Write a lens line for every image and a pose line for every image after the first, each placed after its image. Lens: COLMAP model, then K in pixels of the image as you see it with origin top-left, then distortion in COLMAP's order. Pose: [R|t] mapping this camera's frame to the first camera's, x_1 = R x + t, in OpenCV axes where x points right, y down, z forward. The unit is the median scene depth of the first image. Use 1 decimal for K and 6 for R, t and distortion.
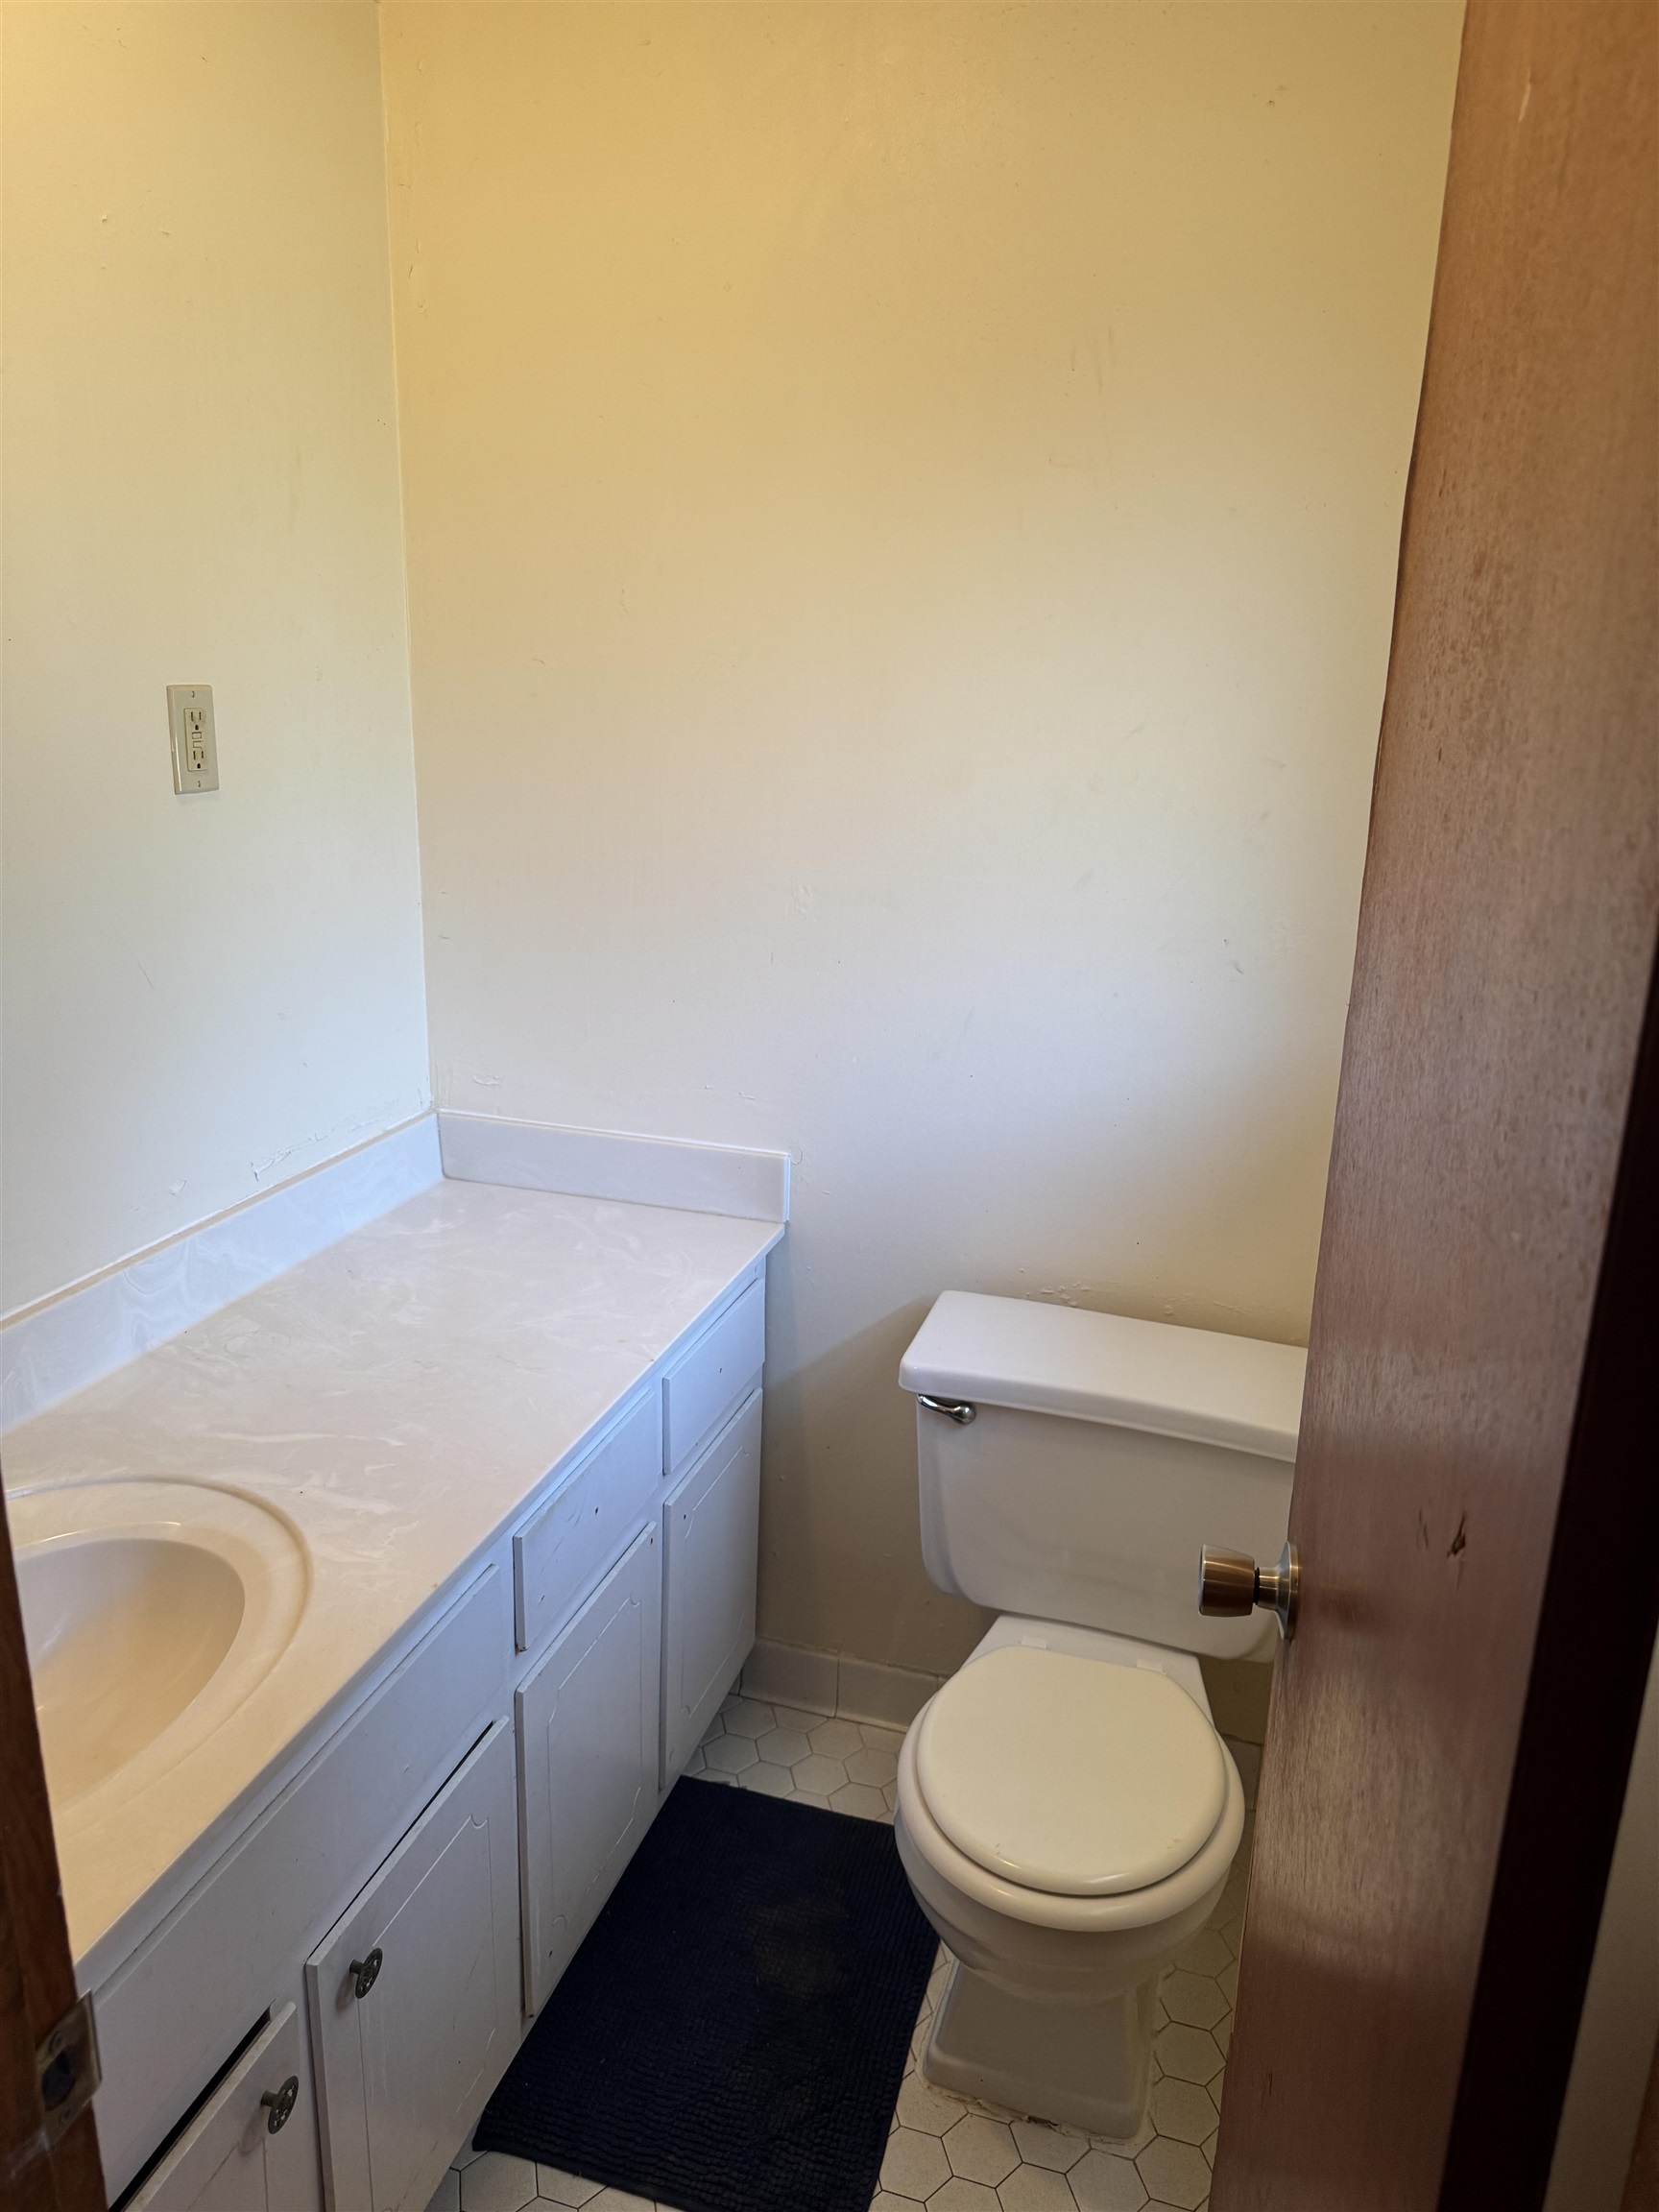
lens RADIAL K [[1561.0, 0, 834.0], [0, 1561.0, 1110.3], [0, 0, 1]] dist [0.053527, -0.062694]
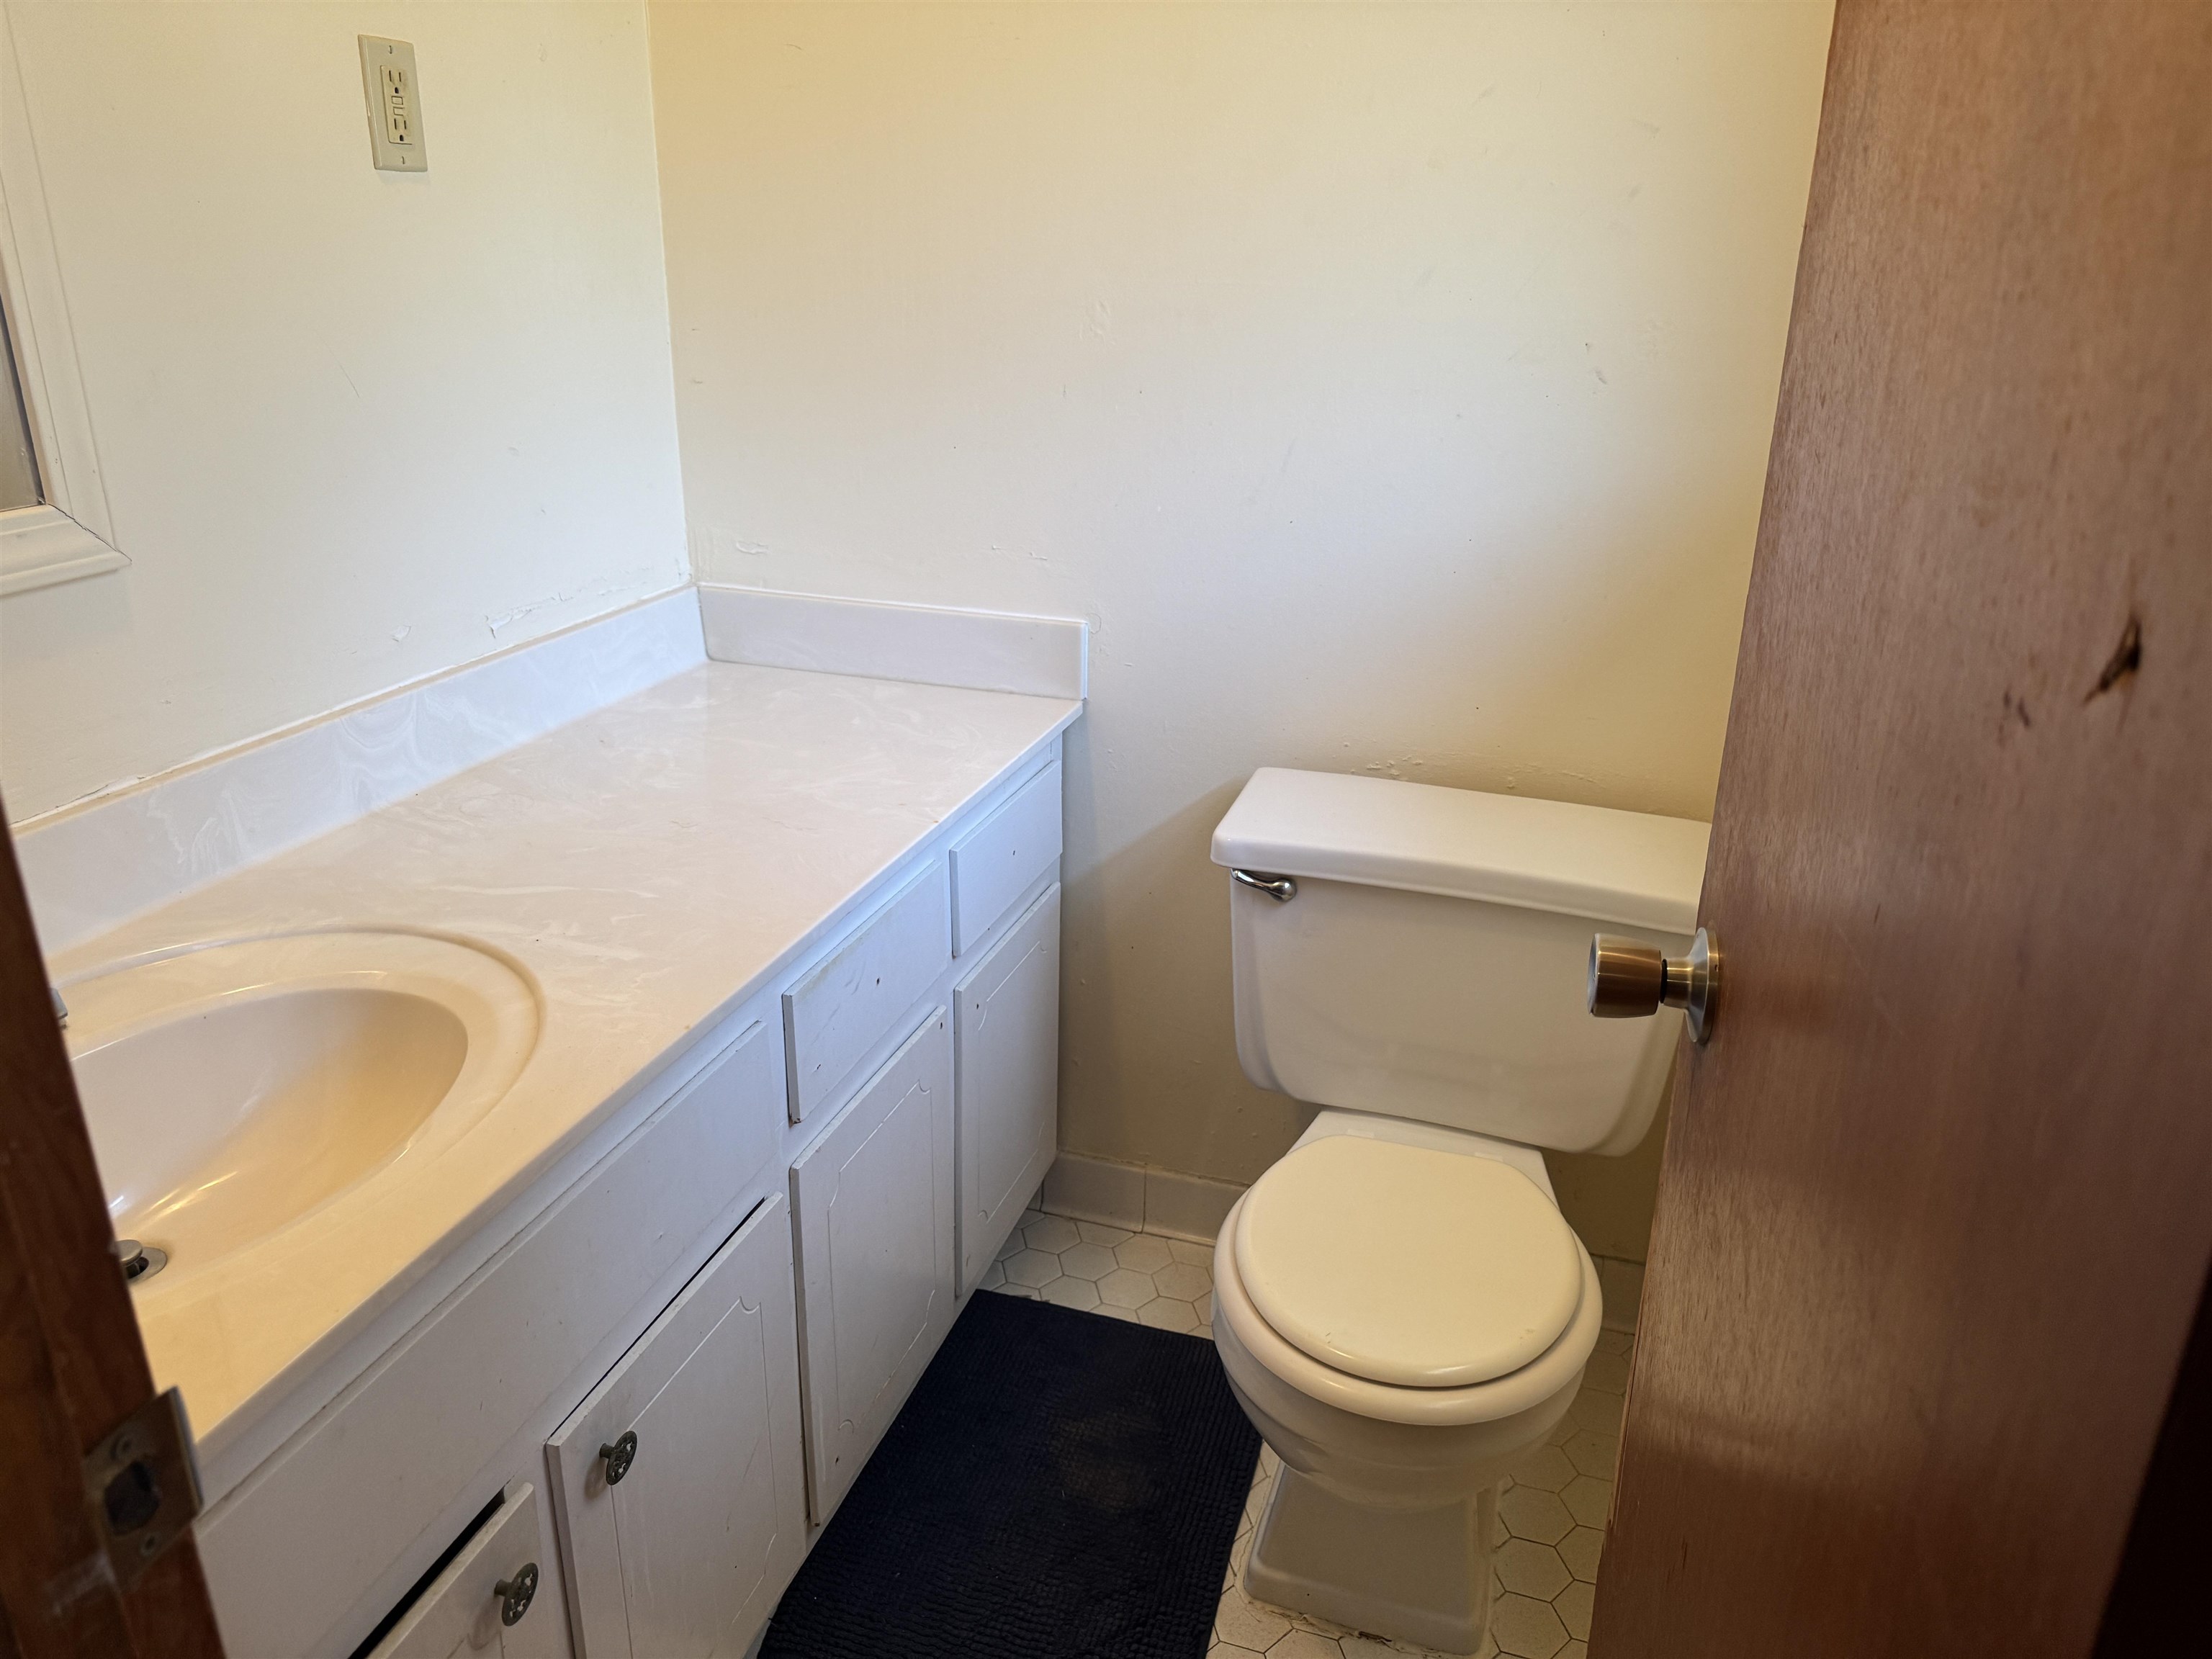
lens RADIAL K [[1561.0, 0, 1102.5], [0, 1561.0, 823.4], [0, 0, 1]] dist [0.053527, -0.062694]
pose [[0.999810, -0.009213, -0.017164, -0.006423], [0.010407, 0.997433, 0.070849, 0.100893], [0.016468, -0.071014, 0.997339, 0.114805]]
